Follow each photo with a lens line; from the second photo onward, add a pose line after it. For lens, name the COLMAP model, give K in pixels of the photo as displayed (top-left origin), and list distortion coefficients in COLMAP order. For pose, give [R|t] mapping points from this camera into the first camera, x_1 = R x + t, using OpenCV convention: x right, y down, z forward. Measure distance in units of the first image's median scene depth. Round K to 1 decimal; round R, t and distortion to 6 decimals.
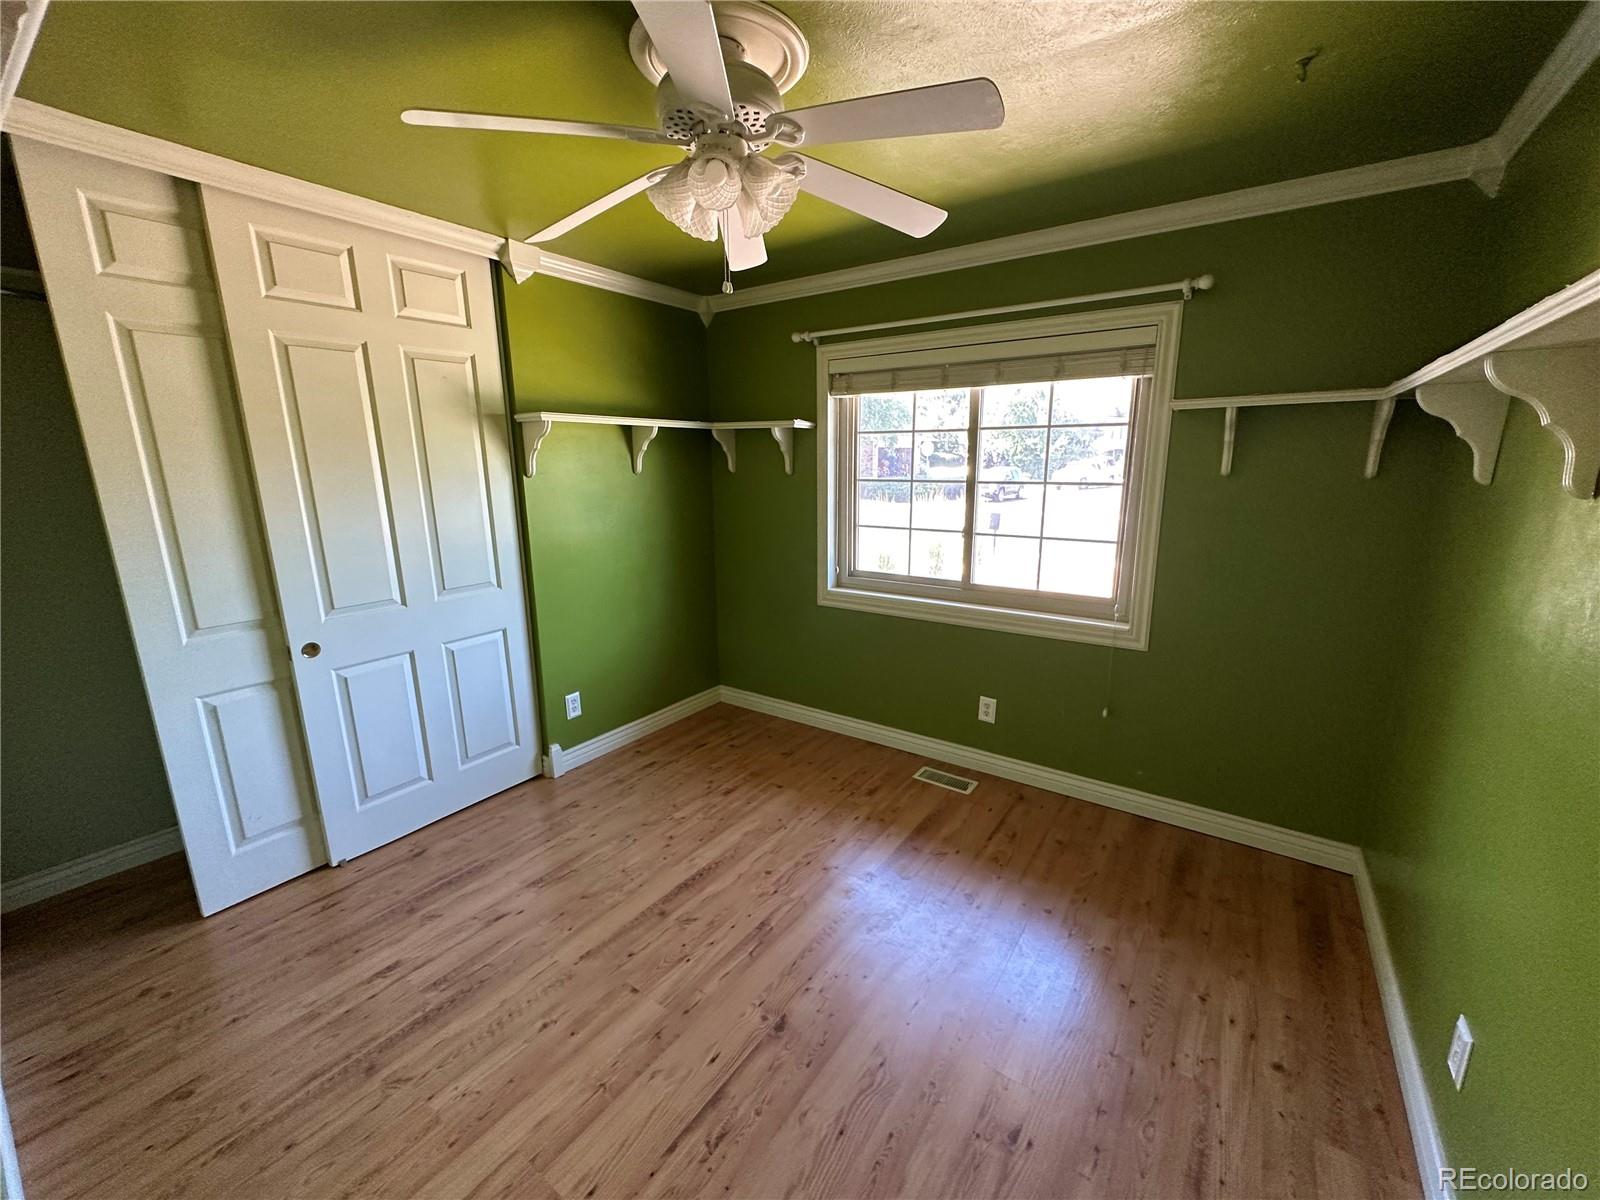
lens RADIAL K [[636.0, 0, 807.3], [0, 636.0, 604.9], [0, 0, 1]] dist [0.003164, 0.000142]
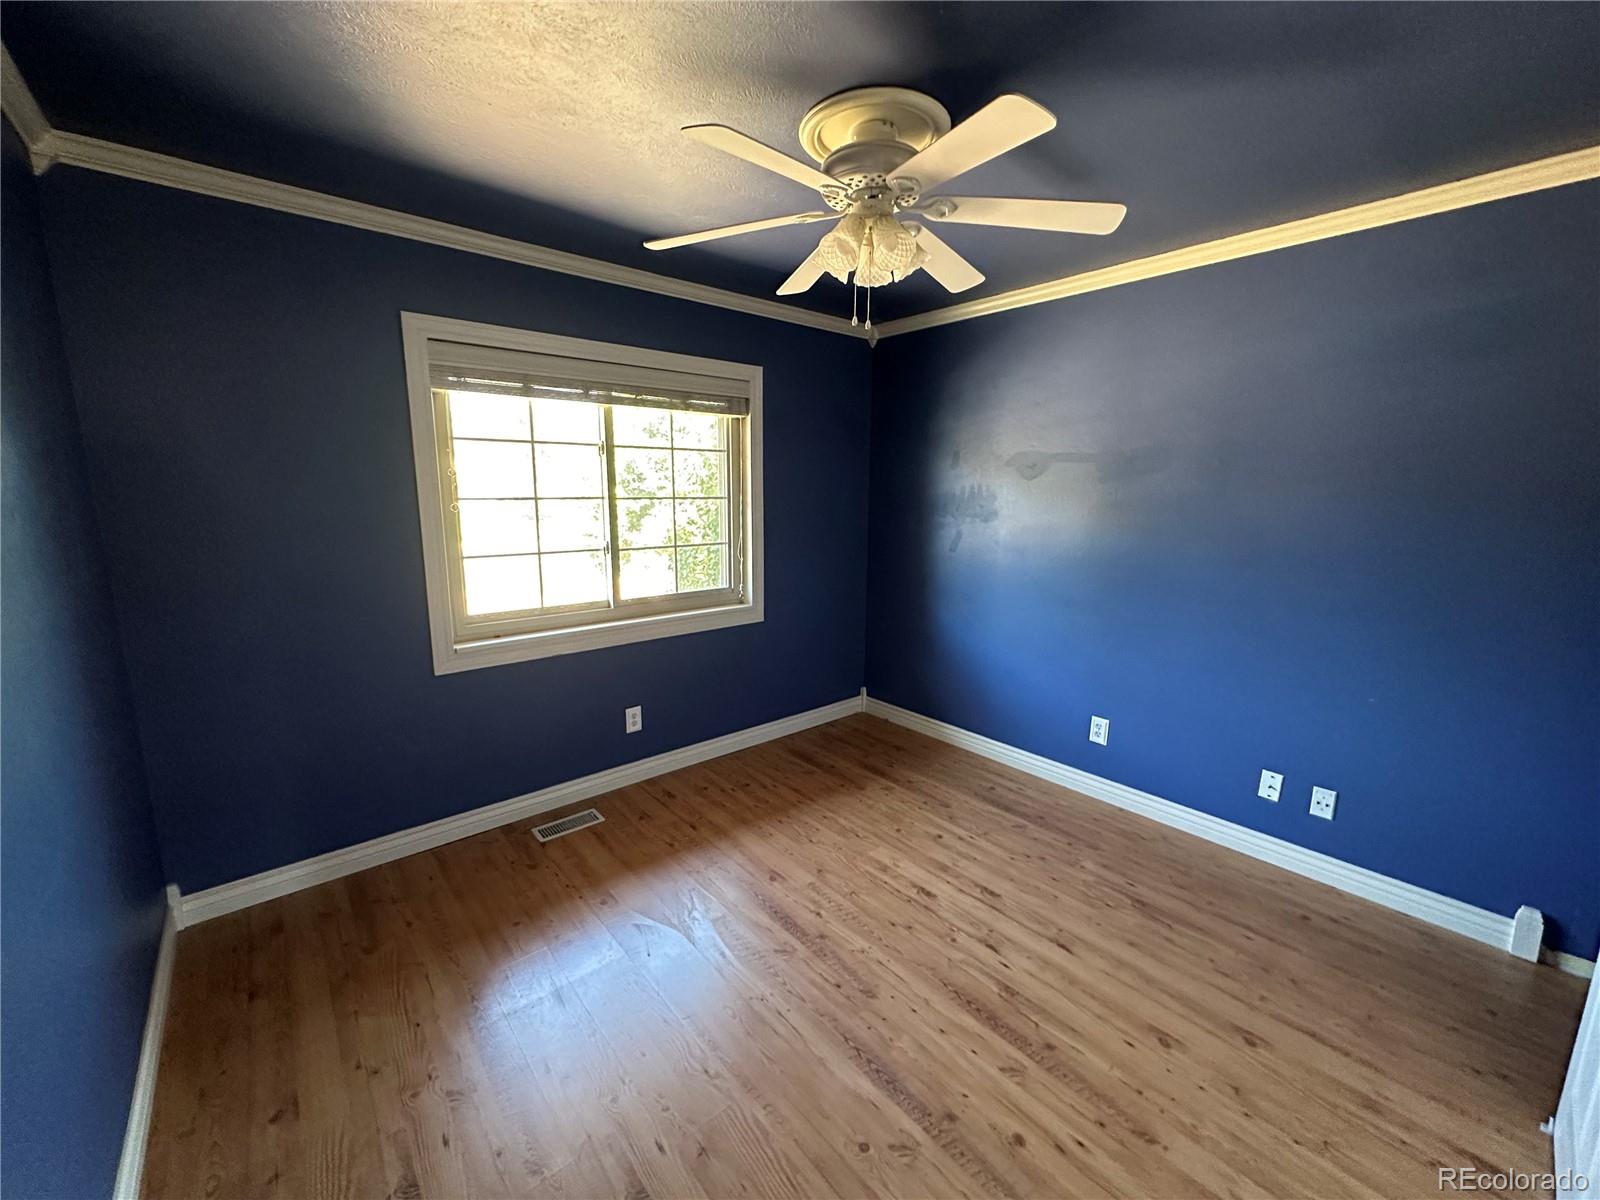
lens RADIAL K [[636.0, 0, 808.3], [0, 636.0, 596.4], [0, 0, 1]] dist [0.003164, 0.000142]
pose [[0.235834, -0.166865, 0.957360, -0.645626], [0.191502, 0.973810, 0.122558, -0.109316], [-0.952738, 0.154433, 0.261613, 0.477605]]
